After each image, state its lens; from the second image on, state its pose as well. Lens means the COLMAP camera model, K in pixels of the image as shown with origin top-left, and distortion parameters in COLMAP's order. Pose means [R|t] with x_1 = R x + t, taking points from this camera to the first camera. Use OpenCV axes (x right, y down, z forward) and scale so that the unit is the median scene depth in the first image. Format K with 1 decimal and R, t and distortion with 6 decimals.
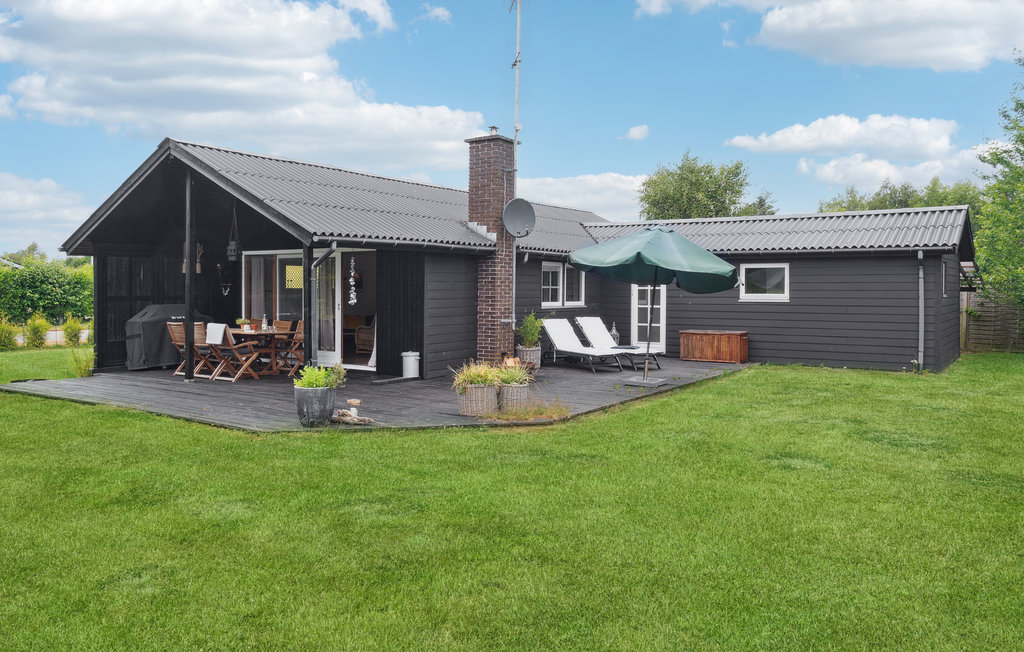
lens RADIAL K [[788.8, 0, 510.2], [0, 788.8, 297.5], [0, 0, 1]] dist [-0.002547, 0.001093]
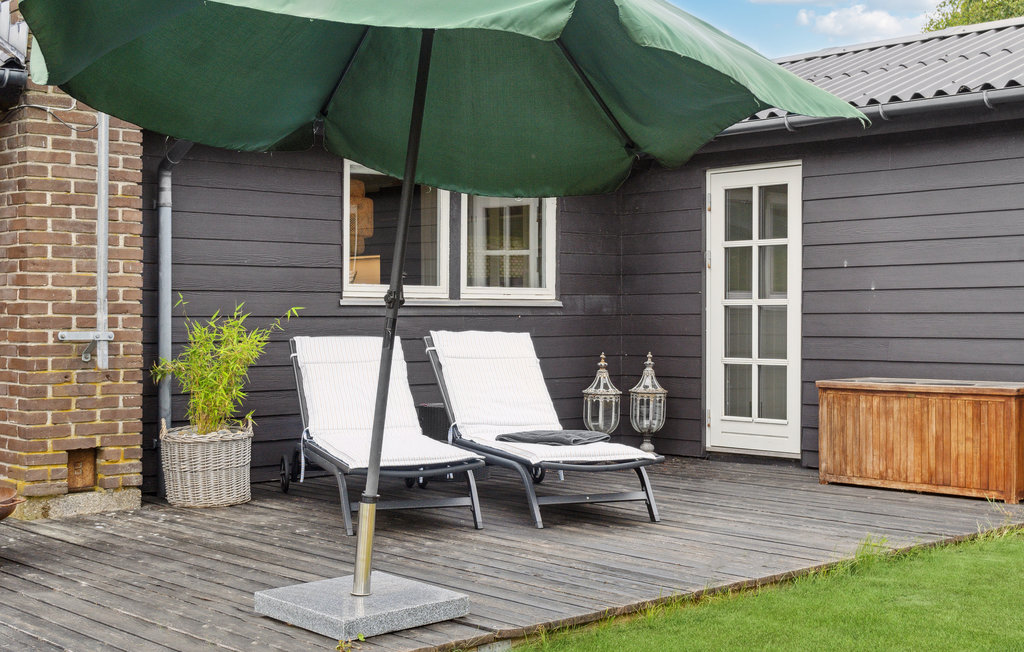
lens RADIAL K [[1406.9, 0, 509.2], [0, 1406.9, 324.5], [0, 0, 1]] dist [0.039813, 0.000000]
pose [[0.971873, -0.001701, -0.235501, 0.259689], [0.000764, 0.999991, -0.004069, 0.027254], [0.235506, 0.003775, 0.971865, 0.540245]]
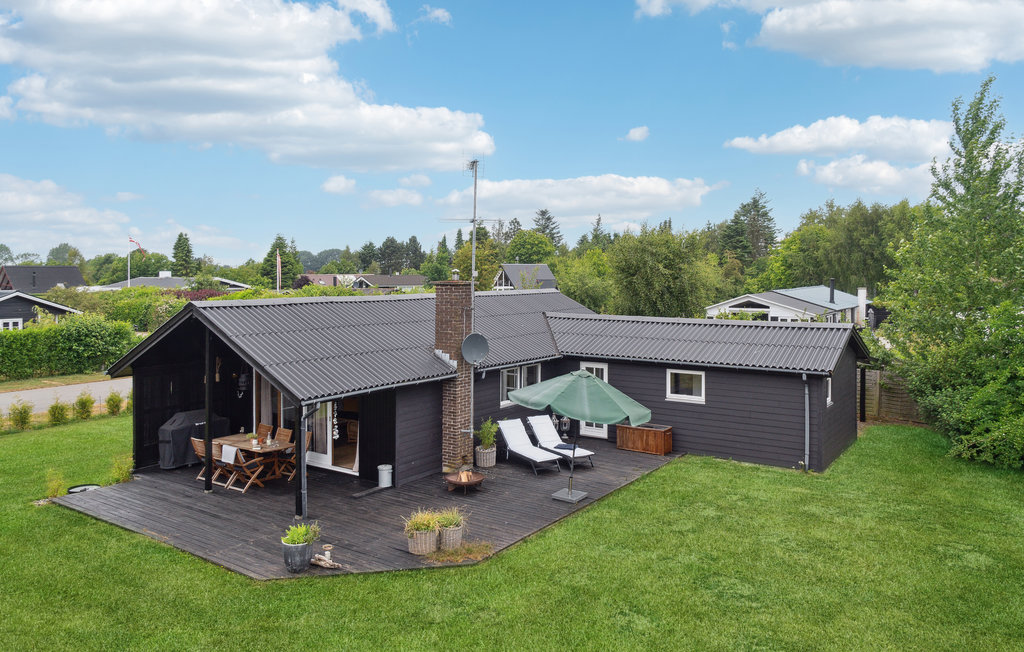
lens RADIAL K [[751.5, 0, 511.9], [0, 751.5, 278.4], [0, 0, 1]] dist [-0.004746, -0.001127]
pose [[0.999887, -0.002253, -0.014835, 0.084002], [0.002181, 0.999986, -0.004923, -0.199734], [0.014845, 0.004890, 0.999878, -0.168247]]
